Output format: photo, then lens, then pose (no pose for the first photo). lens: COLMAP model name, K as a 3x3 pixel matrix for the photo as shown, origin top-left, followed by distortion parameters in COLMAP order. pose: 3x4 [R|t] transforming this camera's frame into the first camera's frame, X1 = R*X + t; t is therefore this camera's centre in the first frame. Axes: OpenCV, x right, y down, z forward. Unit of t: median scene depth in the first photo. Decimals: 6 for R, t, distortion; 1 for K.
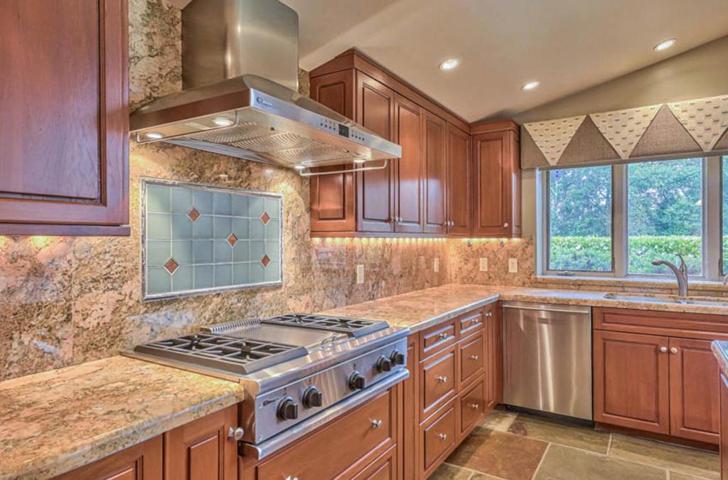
lens RADIAL K [[458.2, 0, 364.3], [0, 458.2, 239.3], [0, 0, 1]] dist [-0.000605, -0.000138]
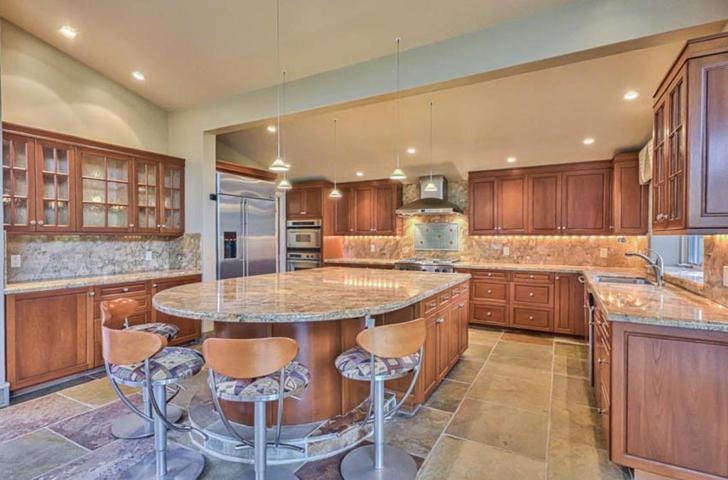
lens RADIAL K [[370.5, 0, 363.6], [0, 370.5, 239.2], [0, 0, 1]] dist [0.001729, -0.000136]
pose [[0.058000, 0.011923, -0.998245, 2.096987], [0.002781, 0.999923, 0.012105, -0.013143], [0.998313, -0.003479, 0.057963, 0.162475]]
